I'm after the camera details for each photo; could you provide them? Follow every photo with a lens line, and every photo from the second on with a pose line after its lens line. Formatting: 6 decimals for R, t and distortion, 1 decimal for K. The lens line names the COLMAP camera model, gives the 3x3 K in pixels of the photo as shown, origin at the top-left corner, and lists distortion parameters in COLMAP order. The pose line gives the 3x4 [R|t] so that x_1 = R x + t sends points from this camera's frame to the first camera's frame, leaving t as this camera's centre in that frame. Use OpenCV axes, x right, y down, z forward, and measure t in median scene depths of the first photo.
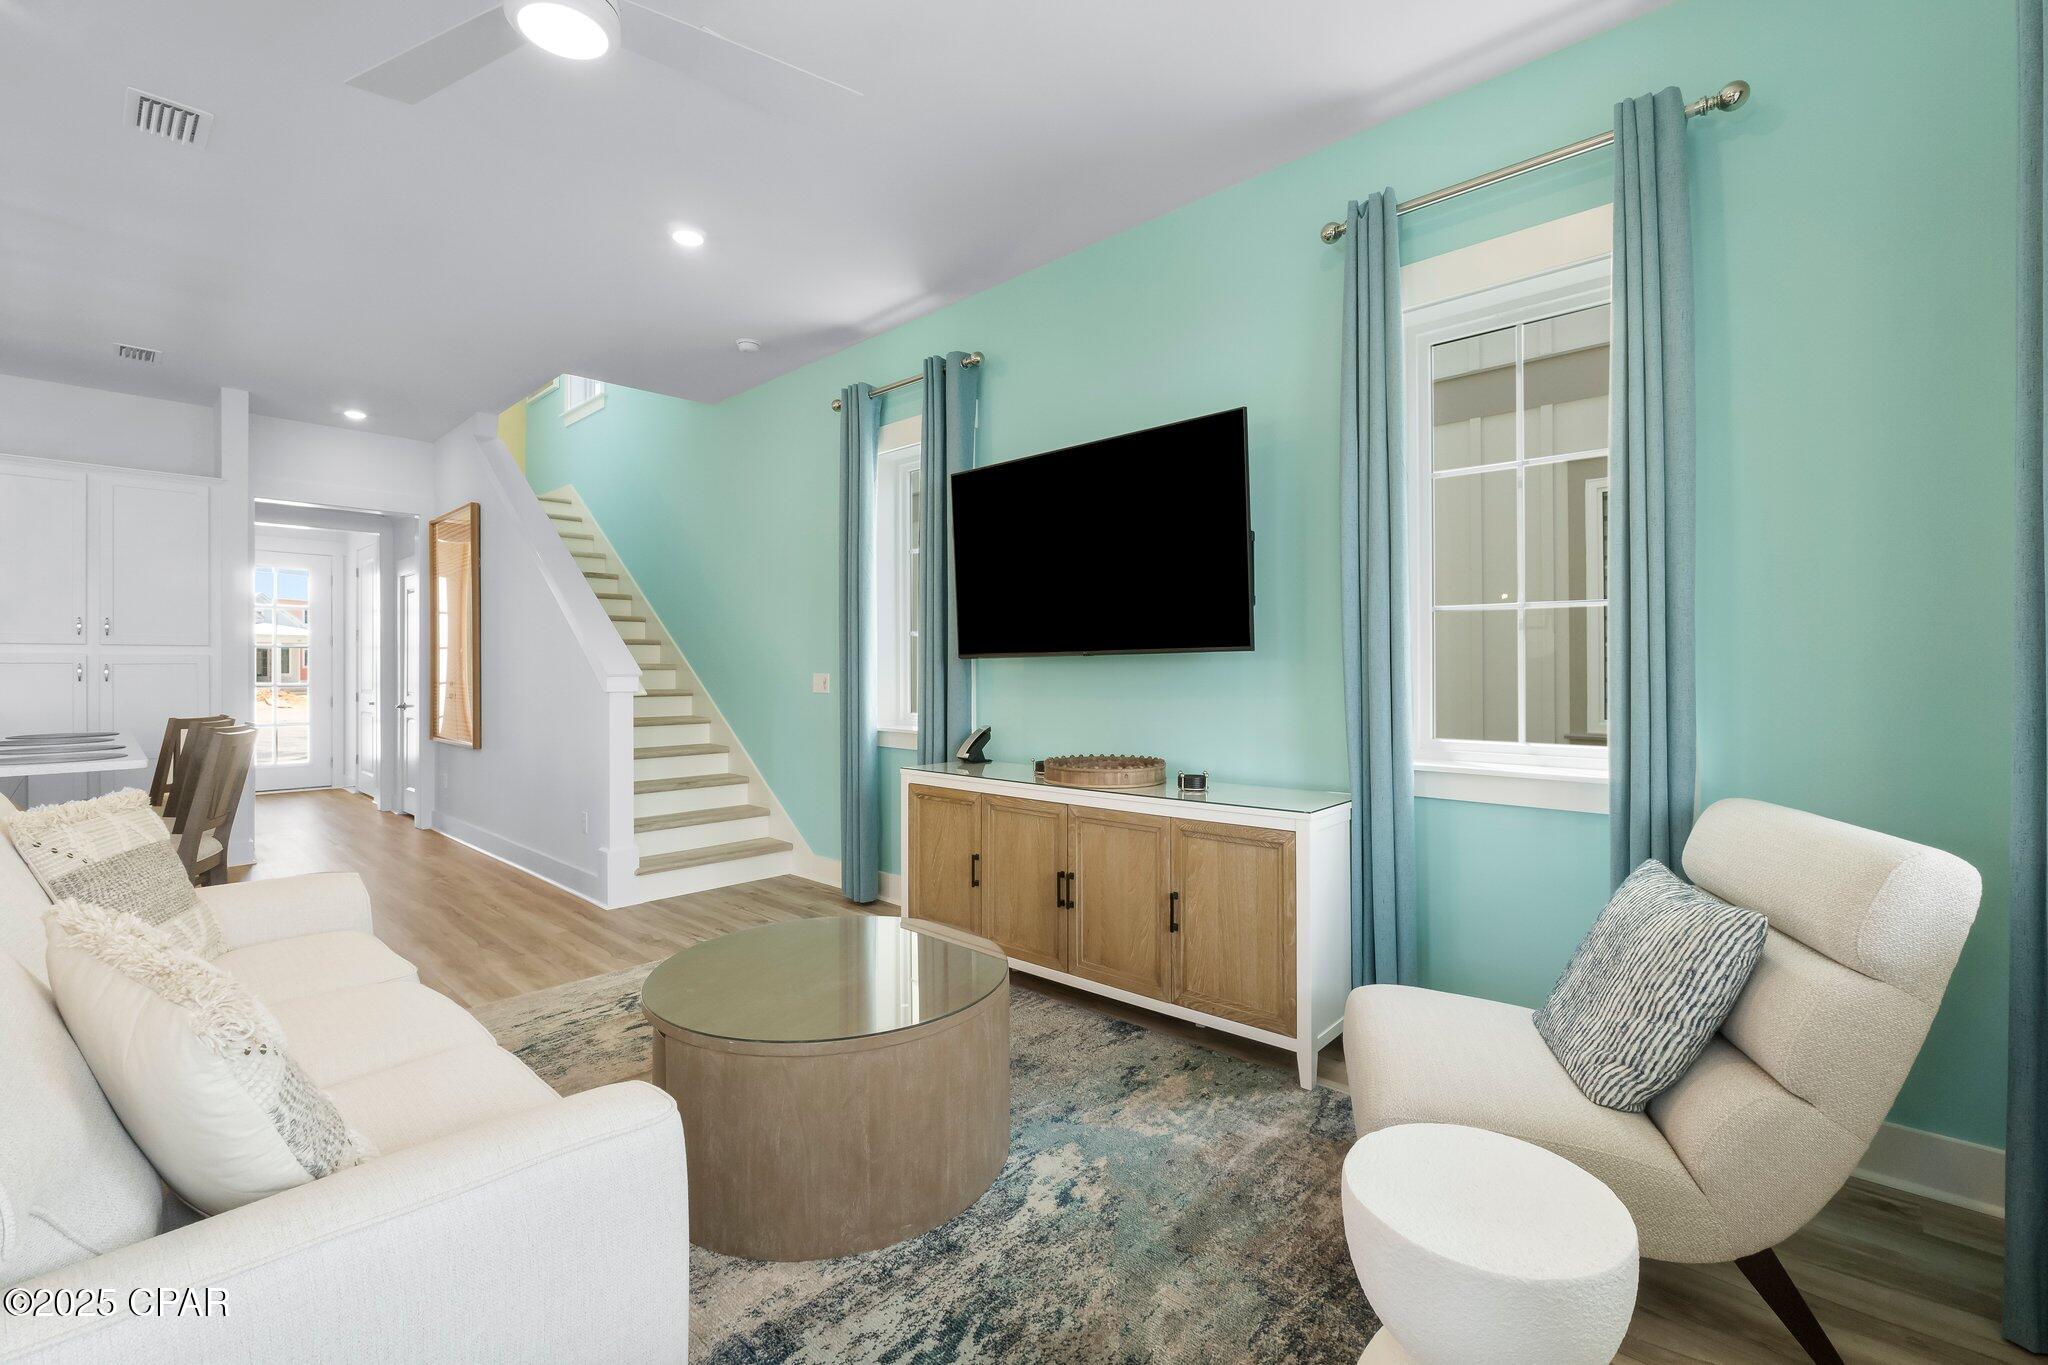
lens RADIAL K [[863.2, 0, 1033.9], [0, 863.2, 668.2], [0, 0, 1]] dist [-0.002461, -0.000848]
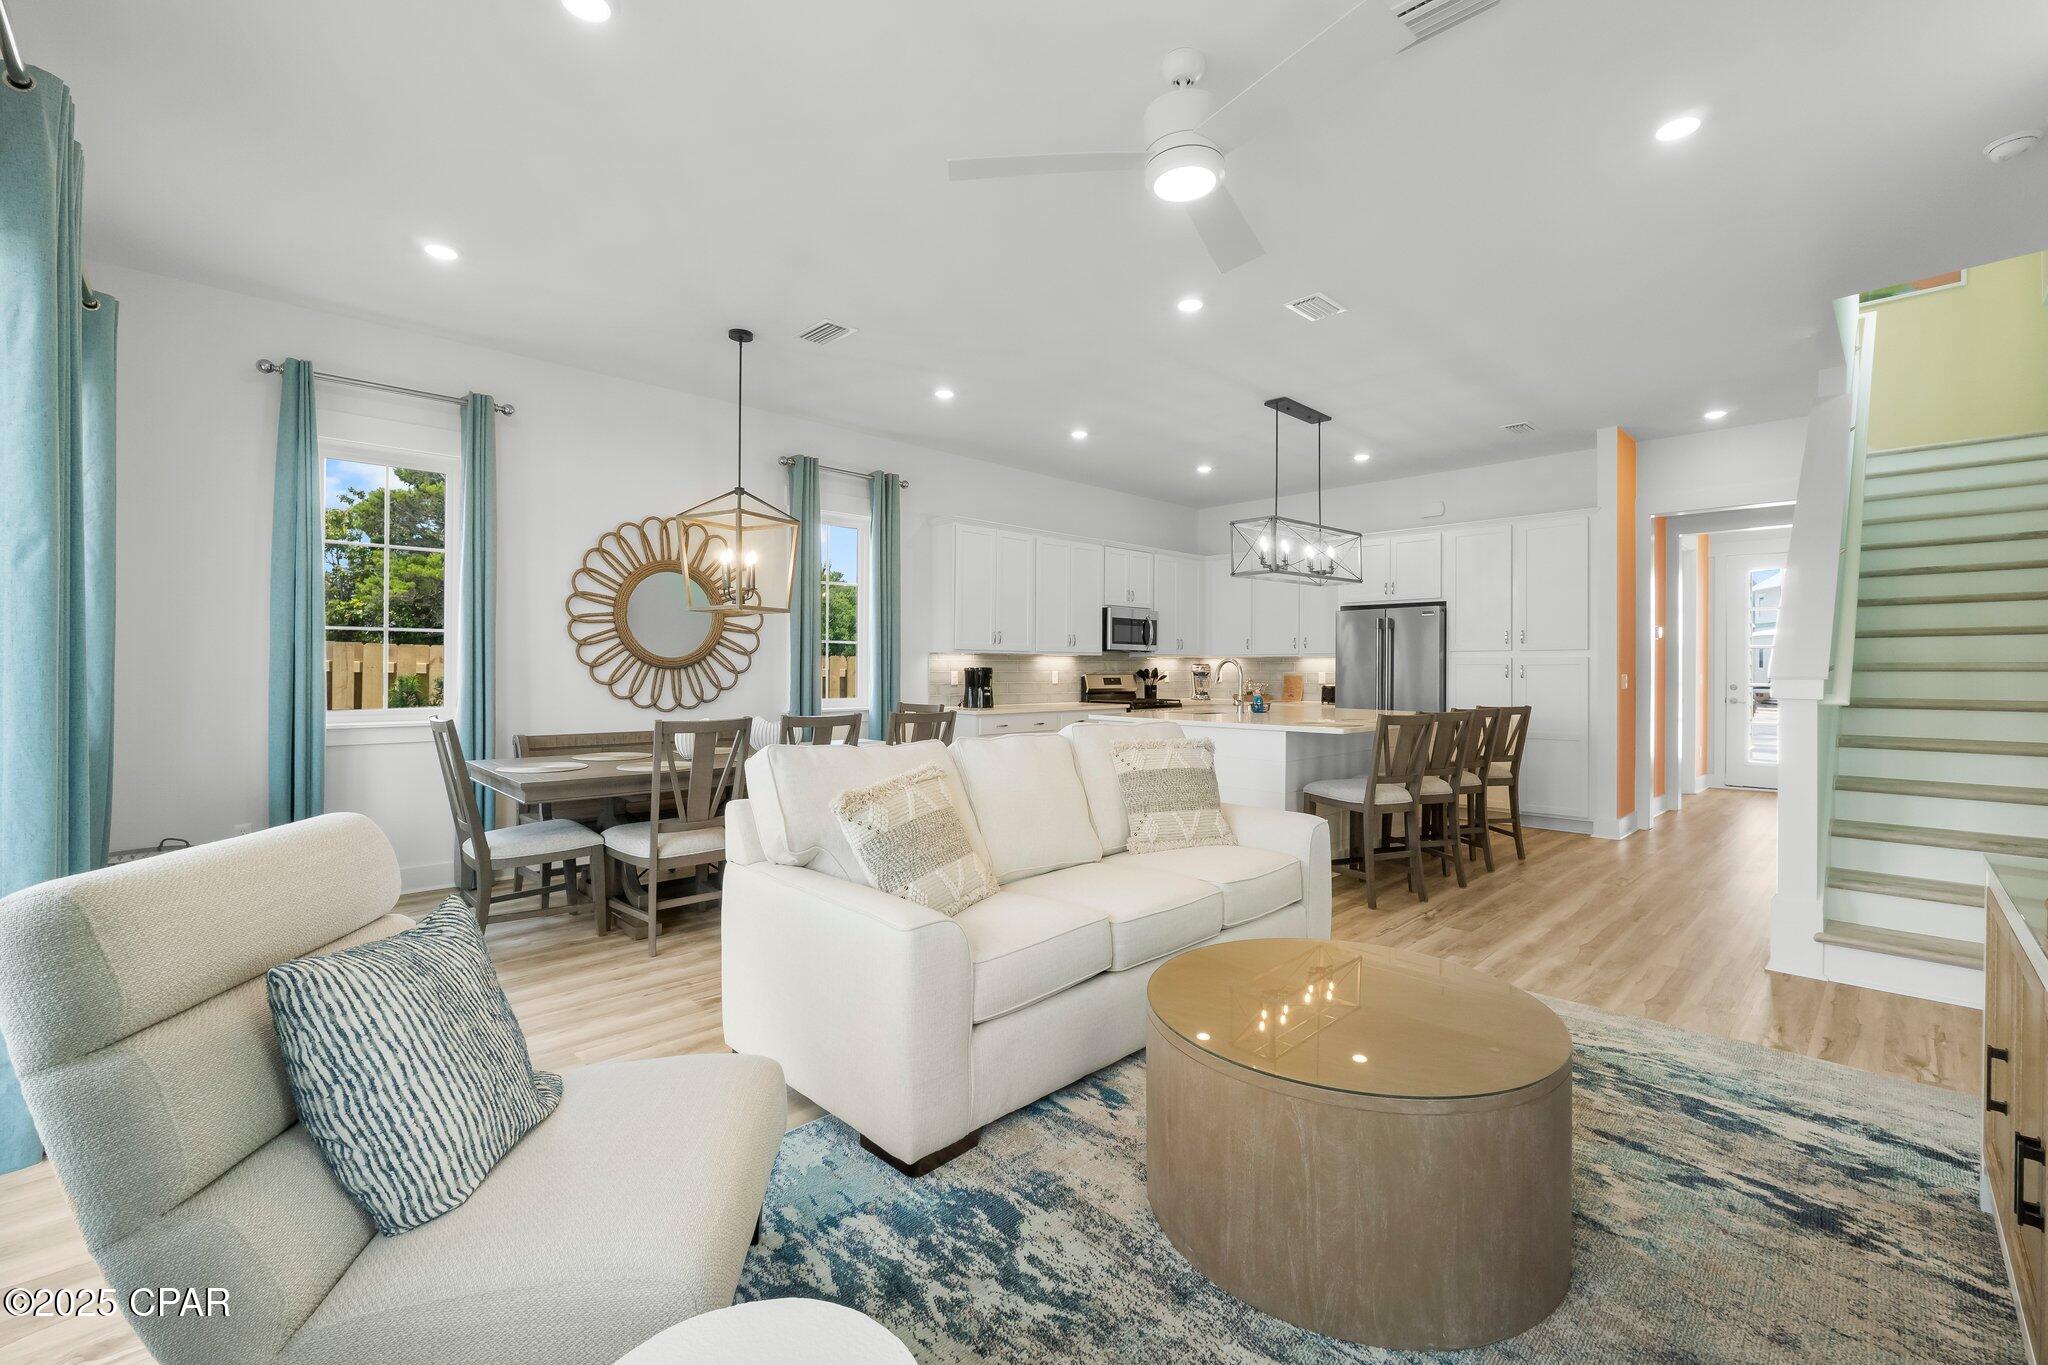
lens RADIAL K [[863.2, 0, 1033.9], [0, 863.2, 668.2], [0, 0, 1]] dist [-0.002461, -0.000848]
pose [[-0.055527, -0.001129, -0.998457, 0.592726], [0.000473, 0.999999, -0.001157, 0.002517], [0.998457, -0.000537, -0.055526, 0.636846]]
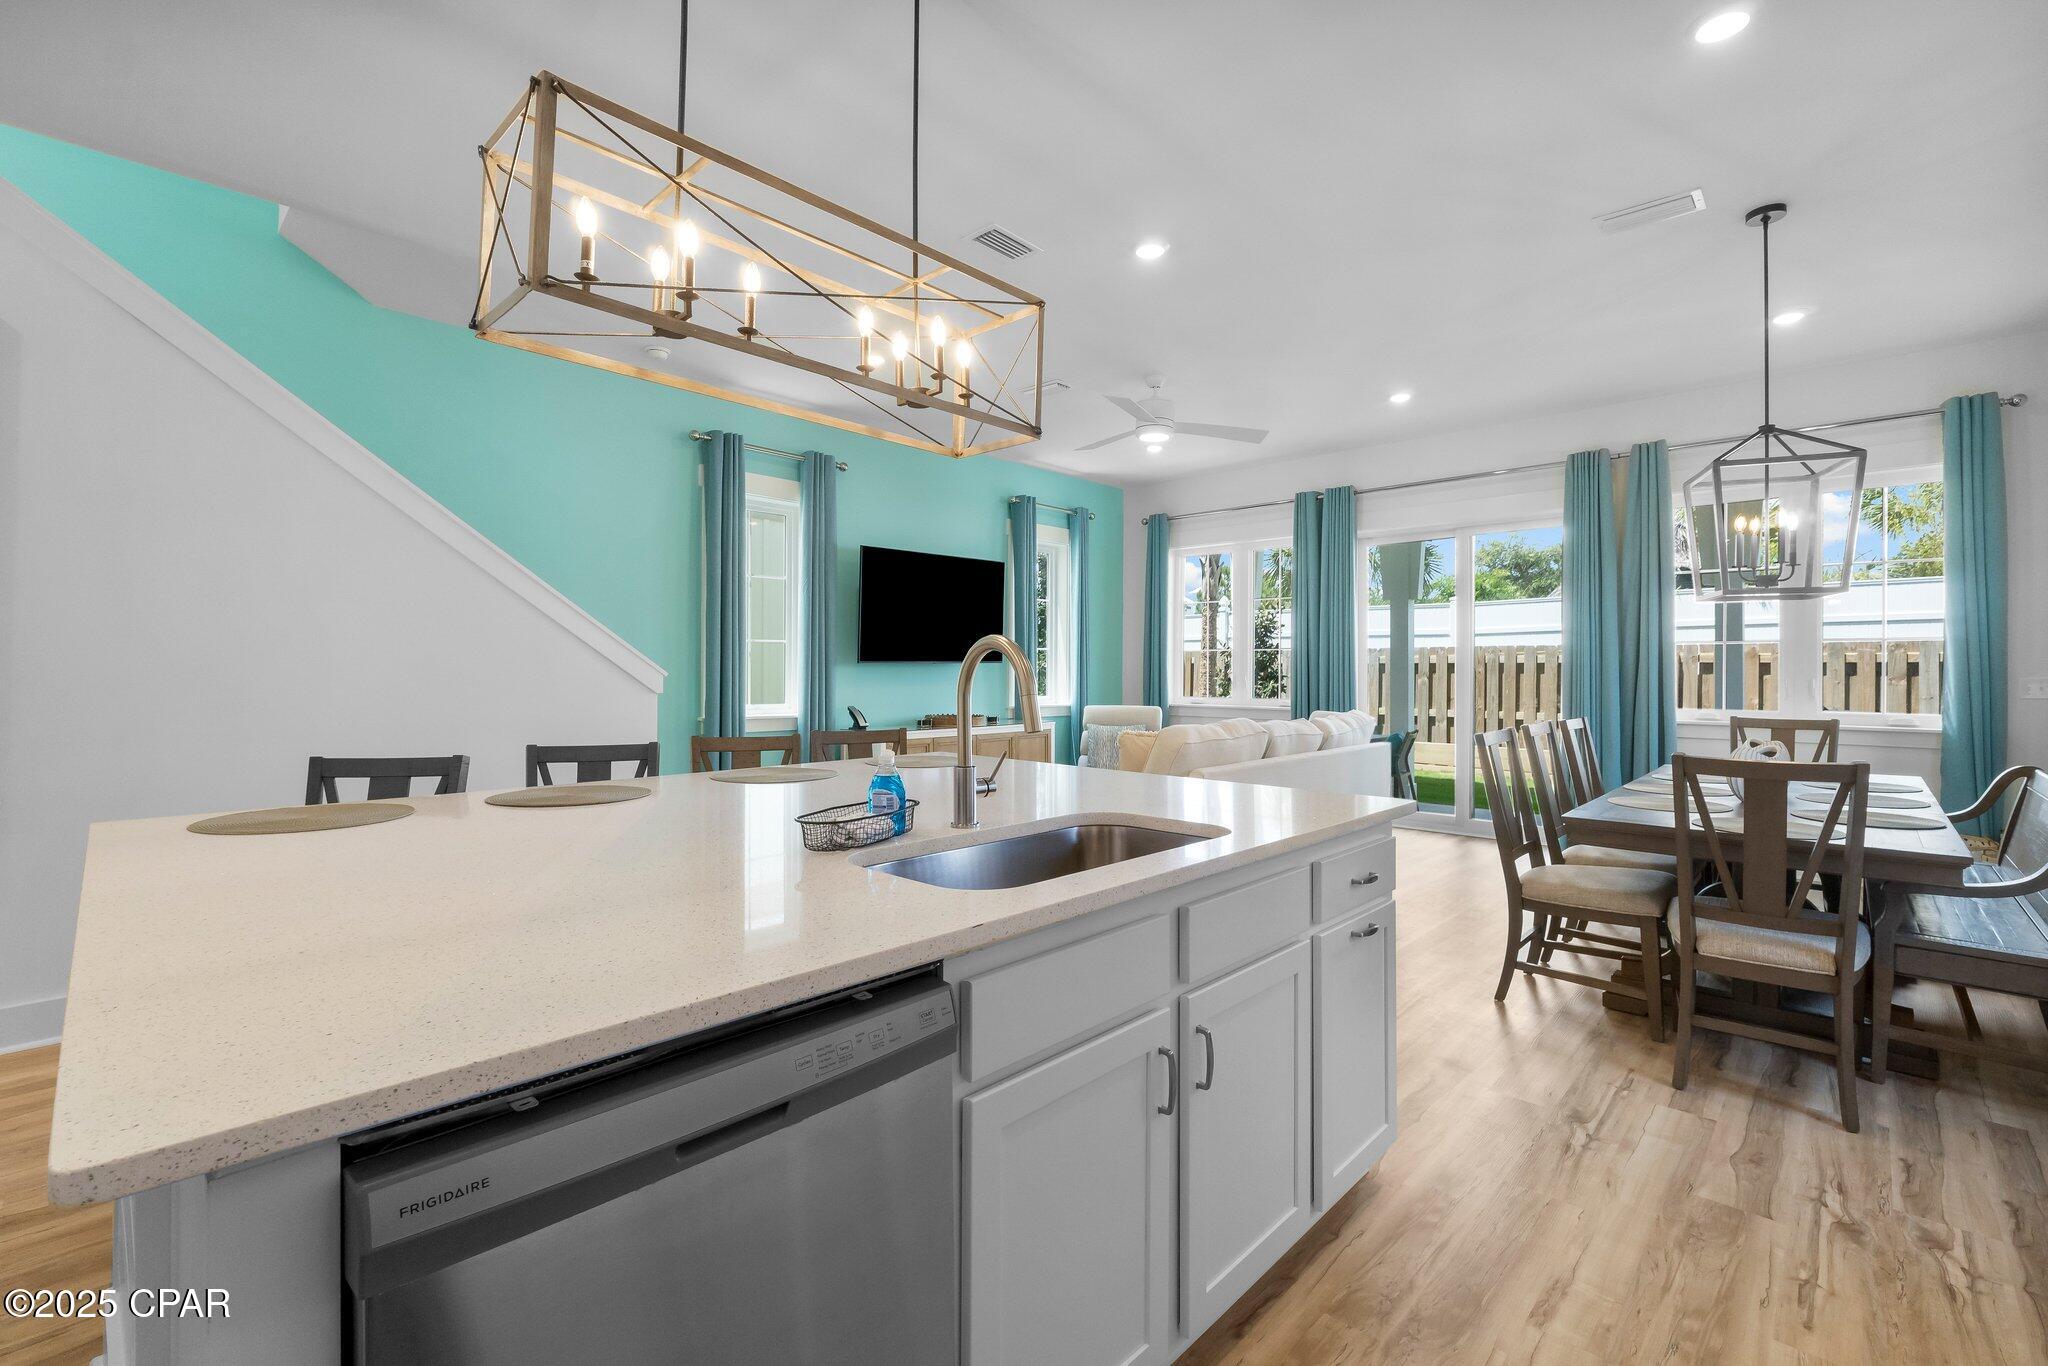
lens RADIAL K [[880.3, 0, 1022.3], [0, 880.3, 669.7], [0, 0, 1]] dist [-0.001412, -0.000227]
pose [[0.026530, -0.000174, 0.999648, -2.567380], [-0.007238, 0.999974, 0.000366, -0.002669], [-0.999622, -0.007245, 0.026528, 1.013180]]
